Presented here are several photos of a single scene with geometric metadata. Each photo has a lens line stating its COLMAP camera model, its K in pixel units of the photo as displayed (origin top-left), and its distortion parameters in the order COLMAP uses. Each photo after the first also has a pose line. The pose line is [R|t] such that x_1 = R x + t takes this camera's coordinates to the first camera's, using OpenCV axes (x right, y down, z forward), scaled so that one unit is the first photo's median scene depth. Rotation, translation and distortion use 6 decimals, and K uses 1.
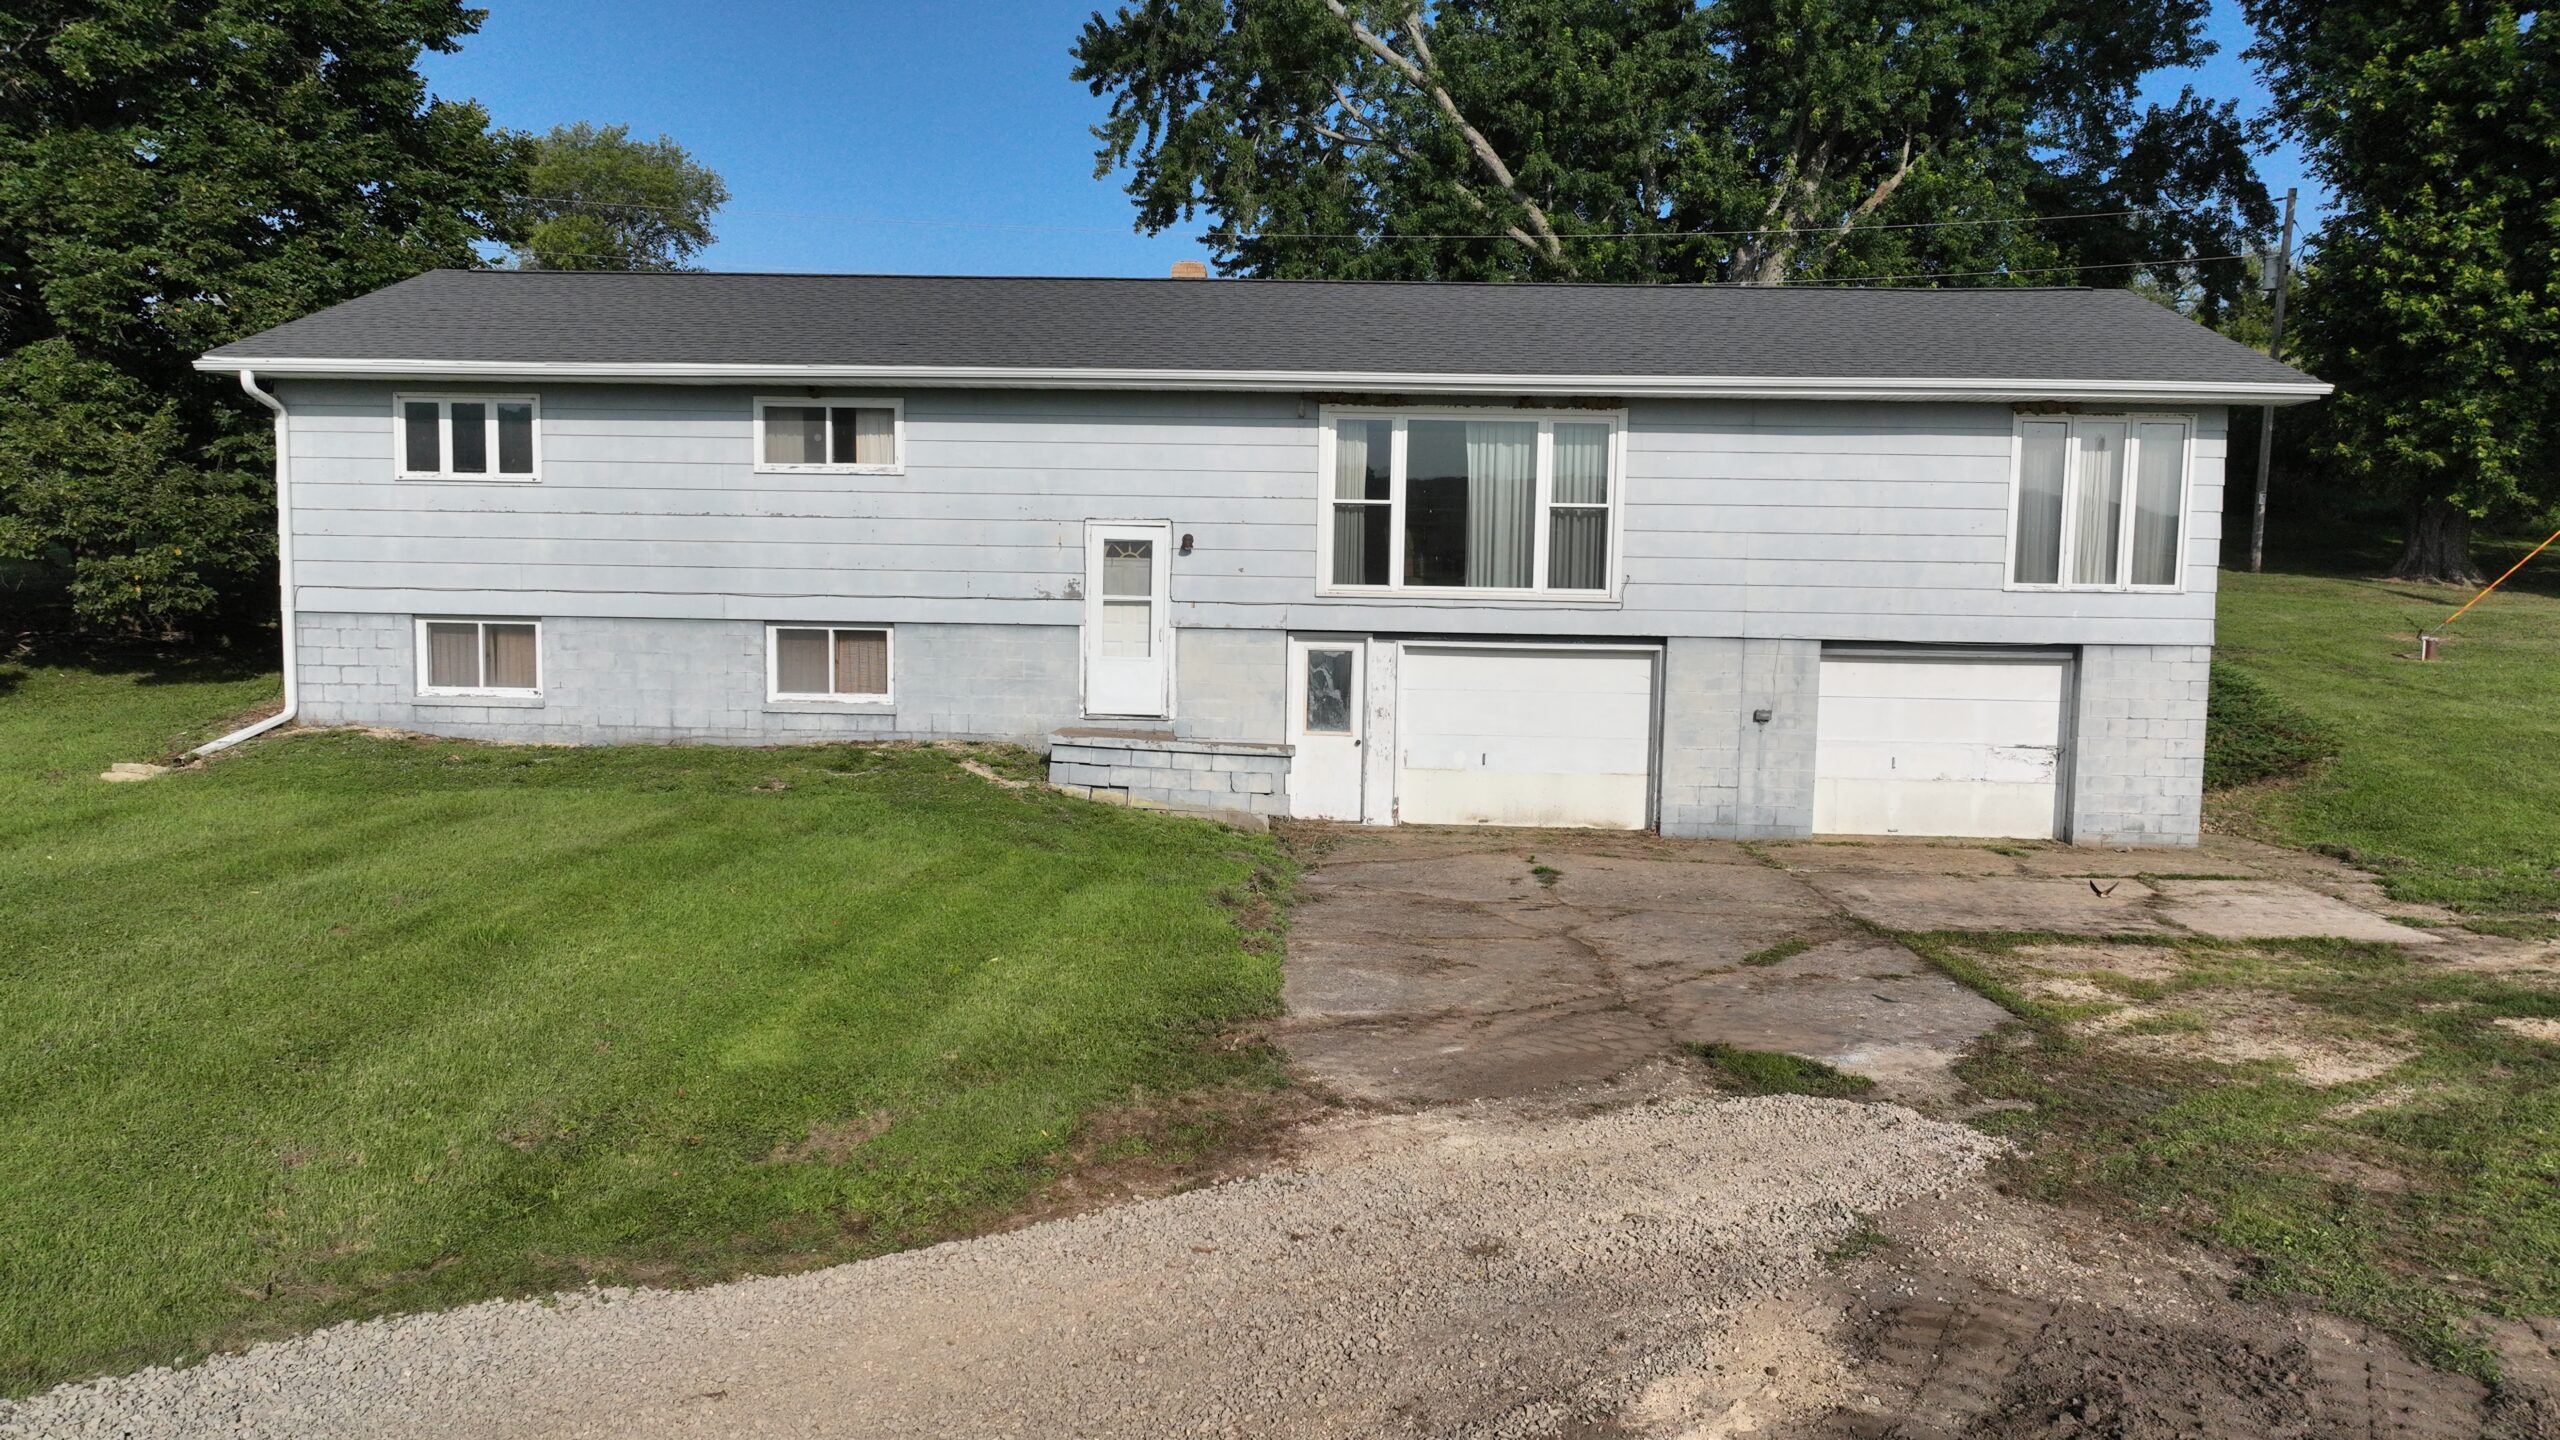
lens RADIAL K [[1795.4, 0, 1270.9], [0, 1795.4, 718.3], [0, 0, 1]] dist [0.005252, 0.008501]
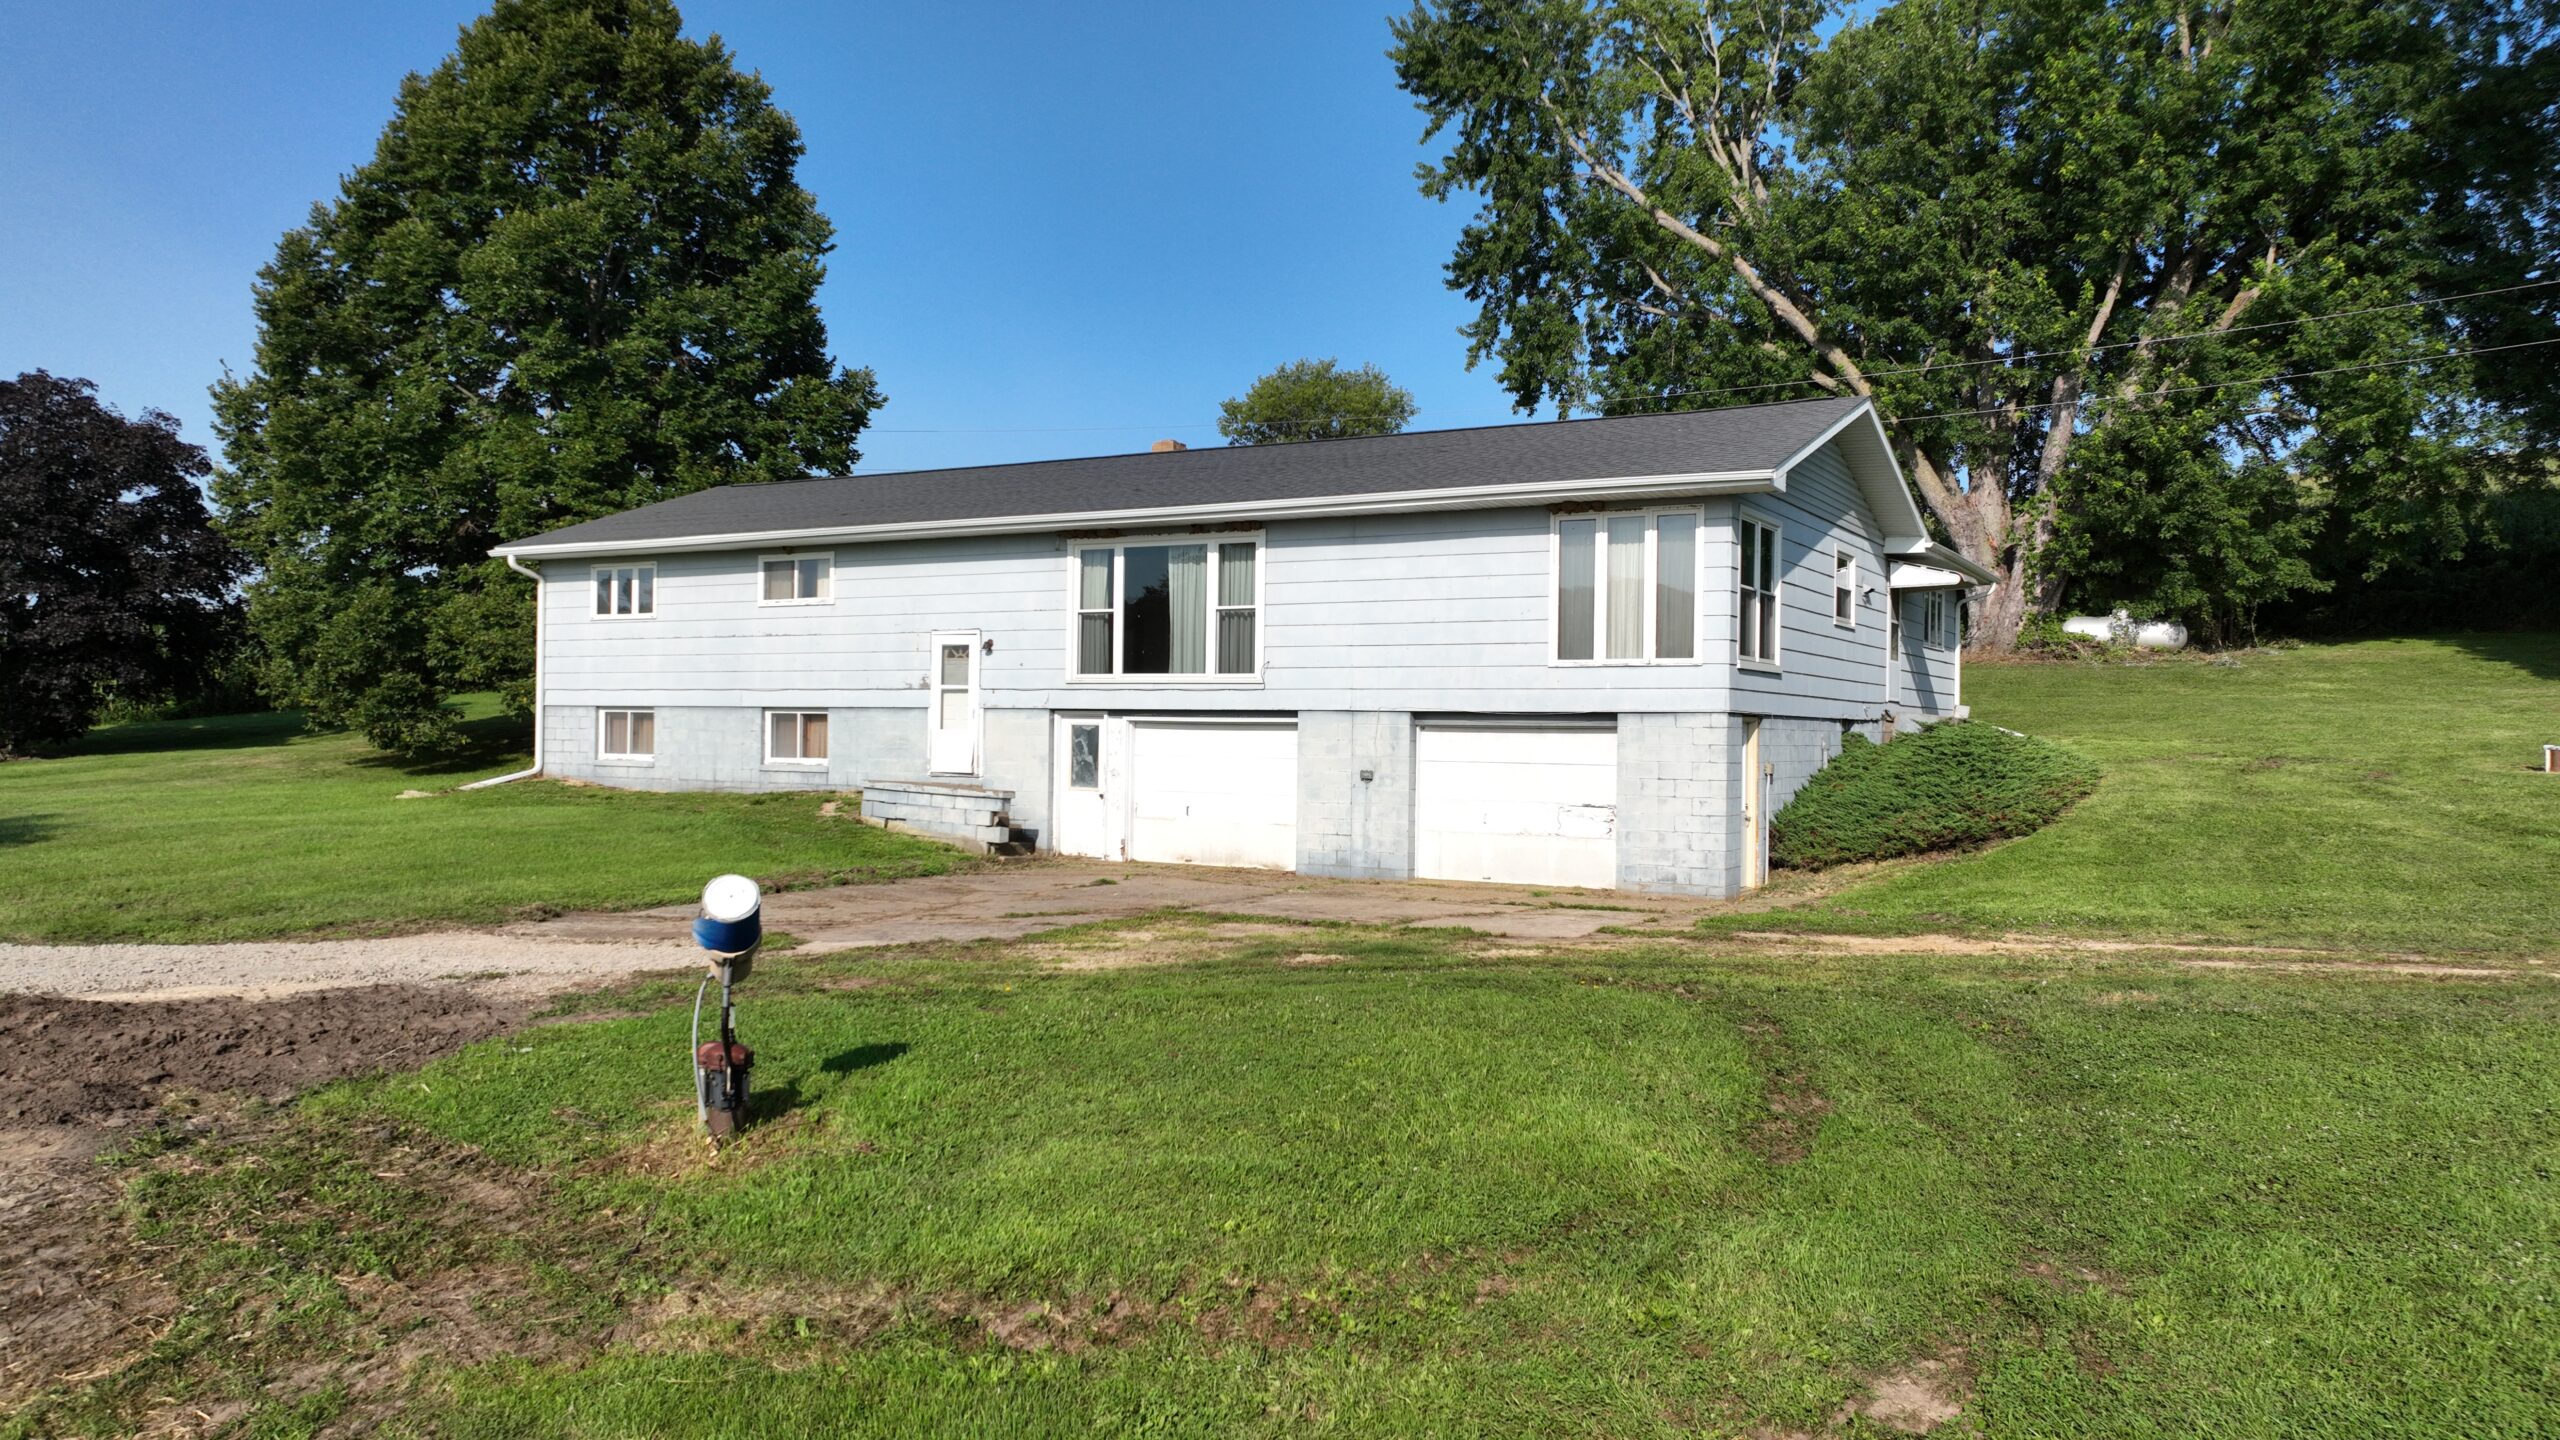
lens RADIAL K [[1795.4, 0, 1270.9], [0, 1795.4, 718.3], [0, 0, 1]] dist [0.005252, 0.008501]
pose [[0.884476, -0.008219, -0.466513, 0.773404], [-0.041062, 0.994594, -0.095375, 0.077420], [0.464775, 0.103513, 0.879357, -0.089292]]
